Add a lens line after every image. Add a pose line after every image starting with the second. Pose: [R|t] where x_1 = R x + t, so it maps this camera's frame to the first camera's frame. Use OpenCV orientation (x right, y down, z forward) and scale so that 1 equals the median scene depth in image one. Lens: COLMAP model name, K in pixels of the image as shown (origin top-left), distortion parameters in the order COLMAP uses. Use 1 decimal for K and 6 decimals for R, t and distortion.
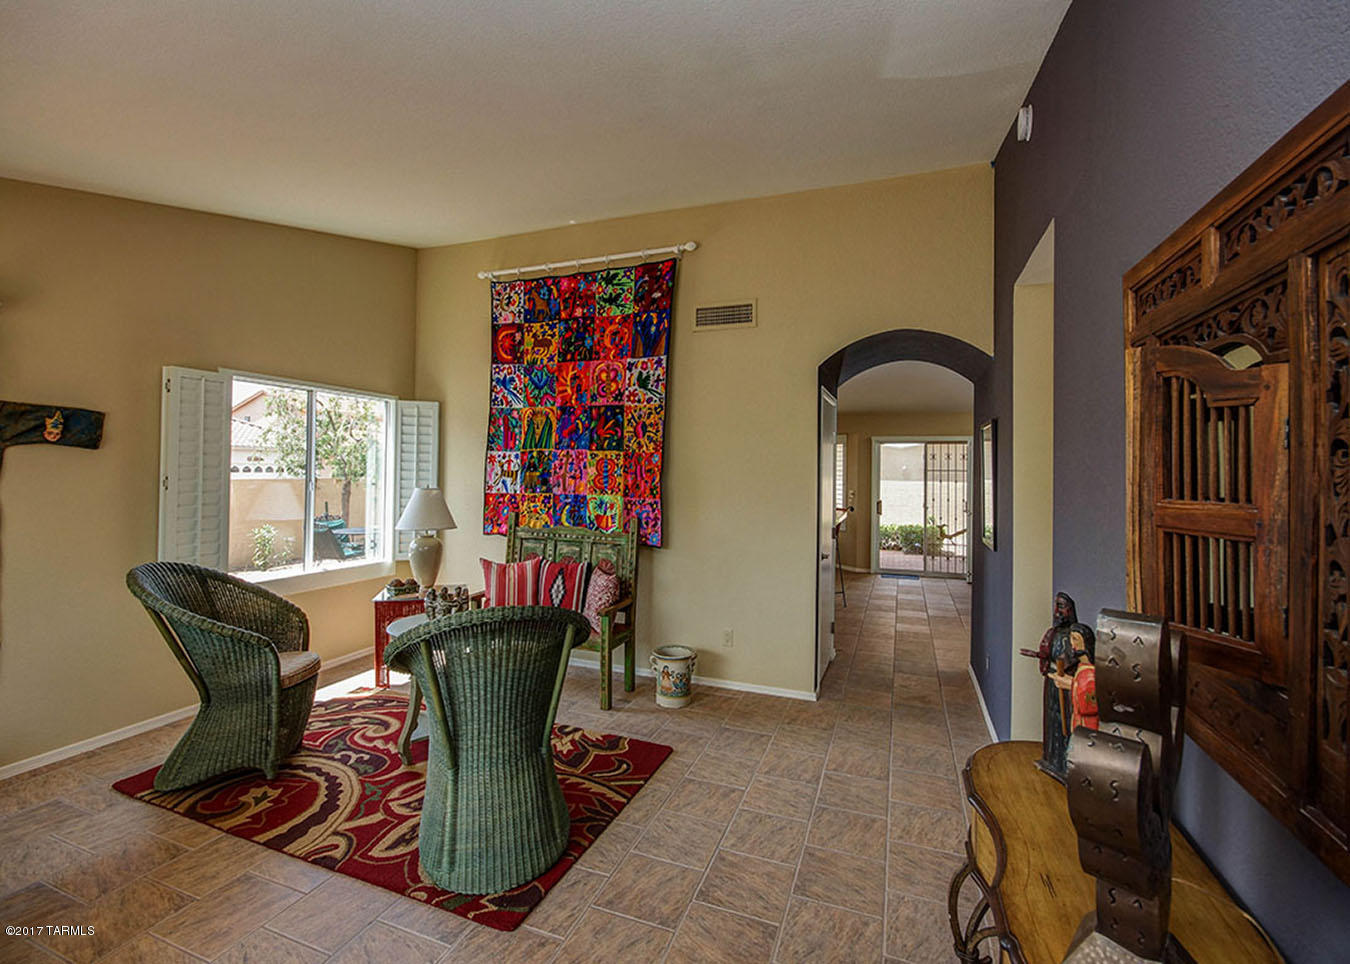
lens RADIAL K [[592.0, 0, 671.2], [0, 592.0, 470.9], [0, 0, 1]] dist [0.003099, 0.000525]
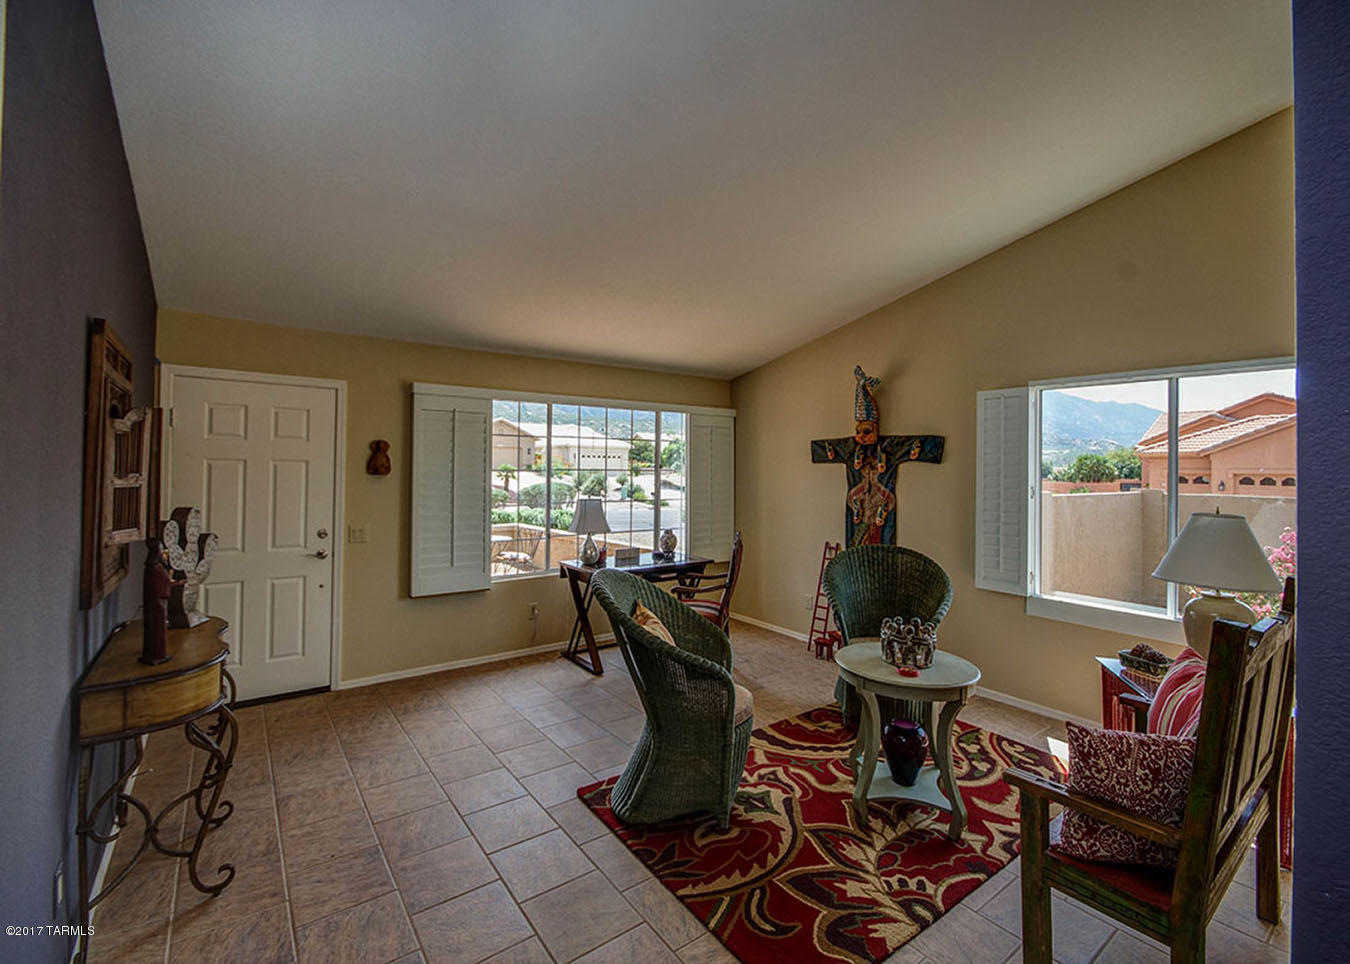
lens RADIAL K [[592.0, 0, 671.8], [0, 592.0, 472.1], [0, 0, 1]] dist [0.003099, 0.000525]
pose [[-0.525208, -0.011116, -0.850902, 0.575926], [-0.018499, 0.999828, -0.001643, -0.001905], [0.850773, 0.014878, -0.525323, 1.329702]]
